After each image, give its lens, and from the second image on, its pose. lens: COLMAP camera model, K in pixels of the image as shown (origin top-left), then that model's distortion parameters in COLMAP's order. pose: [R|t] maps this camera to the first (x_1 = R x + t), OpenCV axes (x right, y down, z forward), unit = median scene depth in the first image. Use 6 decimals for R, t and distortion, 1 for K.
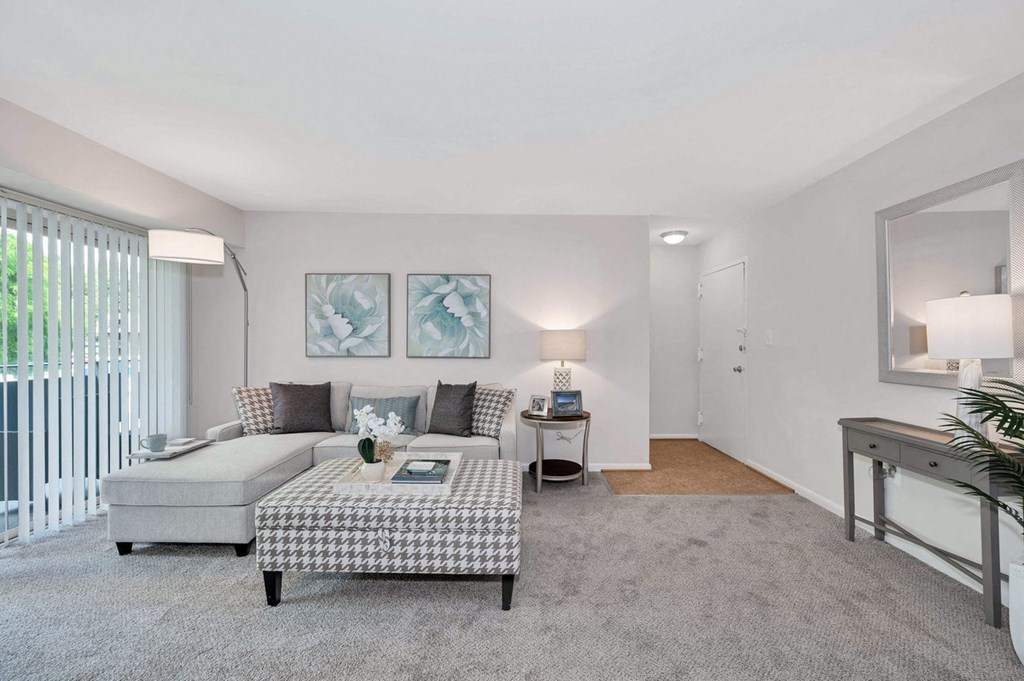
lens RADIAL K [[422.3, 0, 512.3], [0, 422.3, 337.1], [0, 0, 1]] dist [0.002875, 0.000426]
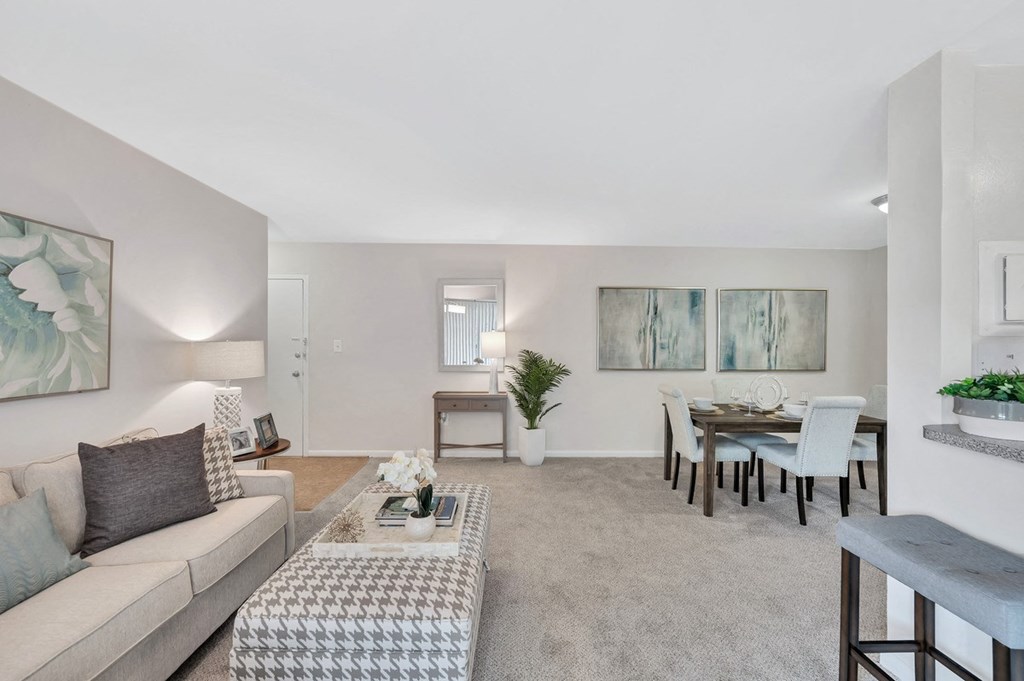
lens RADIAL K [[422.3, 0, 513.9], [0, 422.3, 340.2], [0, 0, 1]] dist [0.002875, 0.000426]
pose [[-0.037948, 0.001196, 0.999279, -0.636317], [-0.016002, 0.999870, -0.001805, -0.022633], [-0.999152, -0.016059, -0.037924, 0.482393]]
